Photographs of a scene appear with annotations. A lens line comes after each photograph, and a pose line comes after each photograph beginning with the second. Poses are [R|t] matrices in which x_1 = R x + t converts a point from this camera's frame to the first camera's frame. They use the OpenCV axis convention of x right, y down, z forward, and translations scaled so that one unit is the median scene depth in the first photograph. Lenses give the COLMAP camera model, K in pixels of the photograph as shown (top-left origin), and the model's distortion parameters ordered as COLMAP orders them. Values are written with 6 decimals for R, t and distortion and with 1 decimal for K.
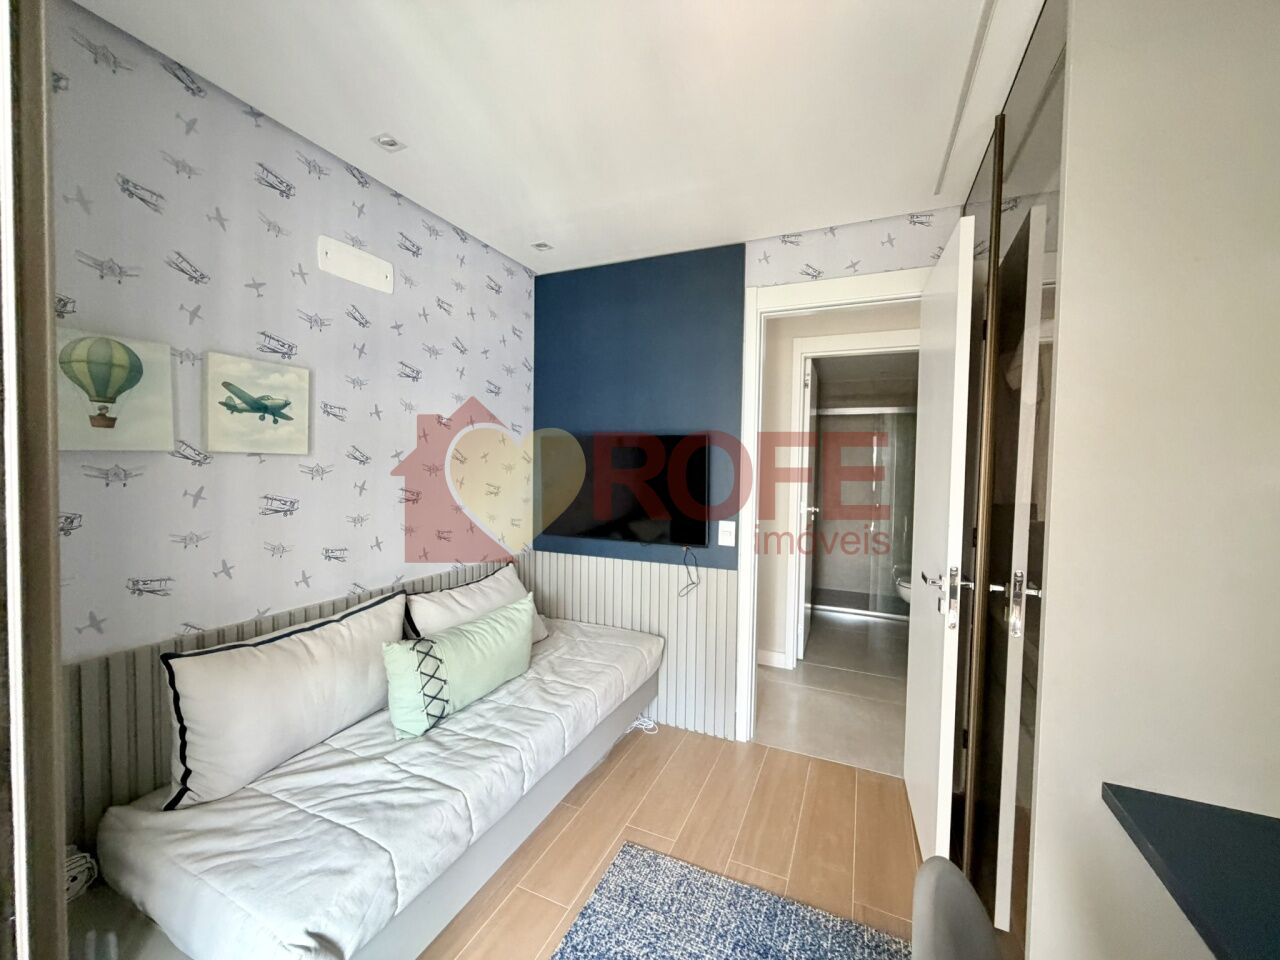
lens RADIAL K [[509.1, 0, 639.2], [0, 509.1, 484.1], [0, 0, 1]] dist [-0.000326, -0.000032]
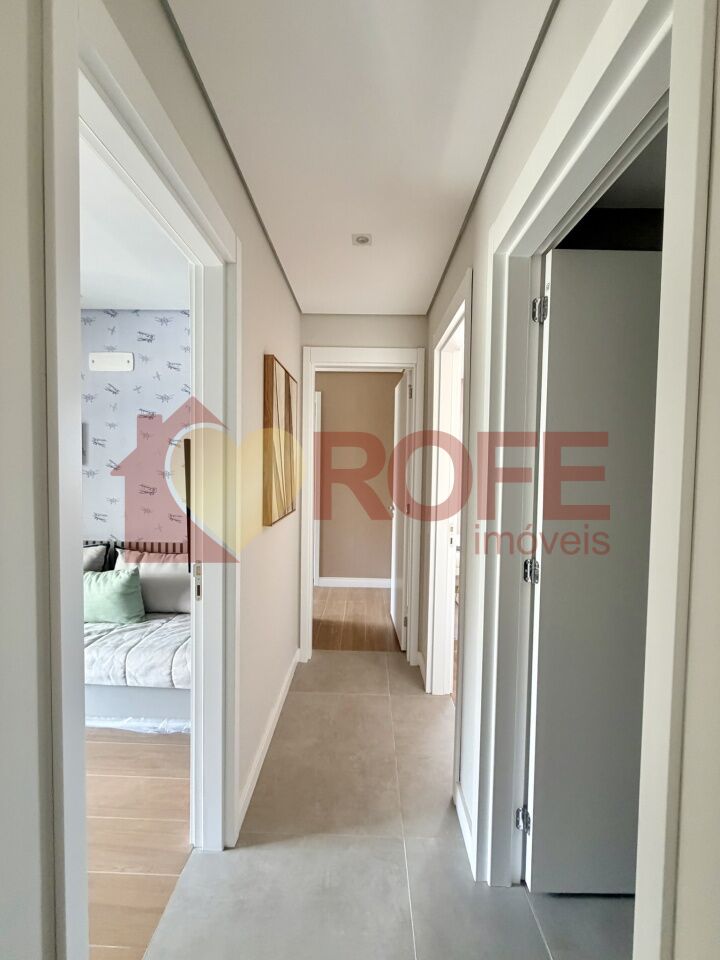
lens RADIAL K [[381.8, 0, 360.8], [0, 381.8, 473.3], [0, 0, 1]] dist [-0.000326, -0.000032]
pose [[0.399099, 0.022610, -0.916629, 1.017995], [-0.041174, 0.999129, 0.006718, -0.069864], [0.915983, 0.035061, 0.399682, 1.220001]]
